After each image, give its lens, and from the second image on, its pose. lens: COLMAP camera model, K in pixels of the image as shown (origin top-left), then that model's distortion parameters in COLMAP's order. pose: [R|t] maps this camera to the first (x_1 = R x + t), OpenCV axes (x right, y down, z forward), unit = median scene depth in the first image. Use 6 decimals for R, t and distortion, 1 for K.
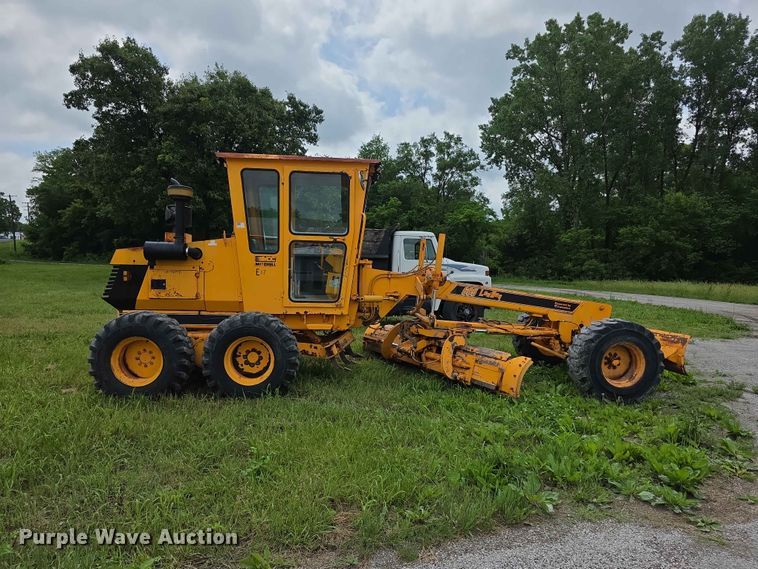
lens RADIAL K [[512.2, 0, 379.0], [0, 512.2, 284.5], [0, 0, 1]] dist [0.058899, -0.063932]
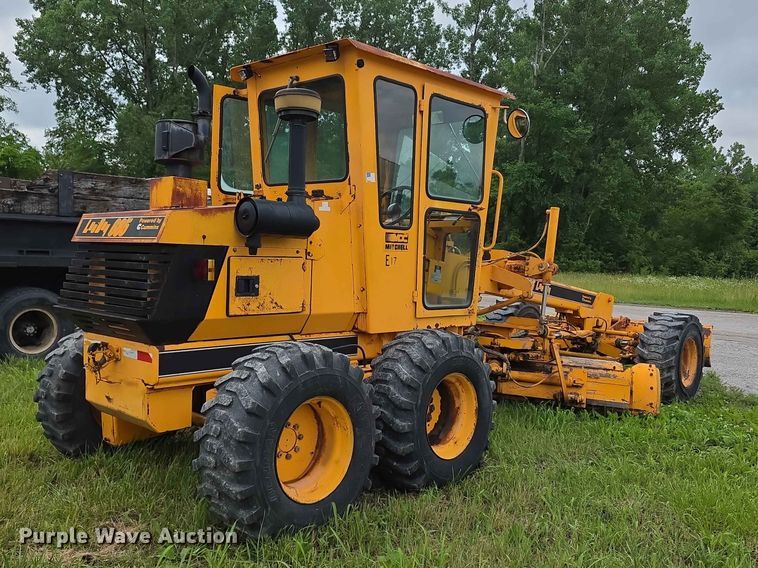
lens RADIAL K [[697.7, 0, 347.1], [0, 697.7, 269.8], [0, 0, 1]] dist [0.052254, -0.005772]
pose [[0.760547, -0.008988, 0.649221, -0.776445], [0.001248, 0.999923, 0.012381, -0.023300], [-0.649282, -0.008606, 0.760499, 0.436375]]
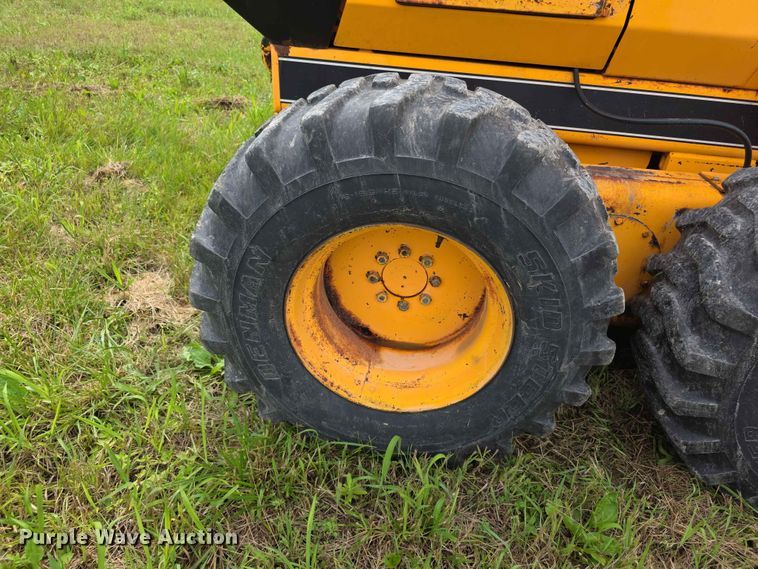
lens RADIAL K [[511.2, 0, 382.6], [0, 511.2, 282.1], [0, 0, 1]] dist [0.063213, -0.057299]
pose [[0.980267, 0.143509, -0.135948, -0.399207], [-0.058704, 0.868034, 0.493022, 0.021987], [0.188761, -0.475313, 0.859329, 0.733027]]
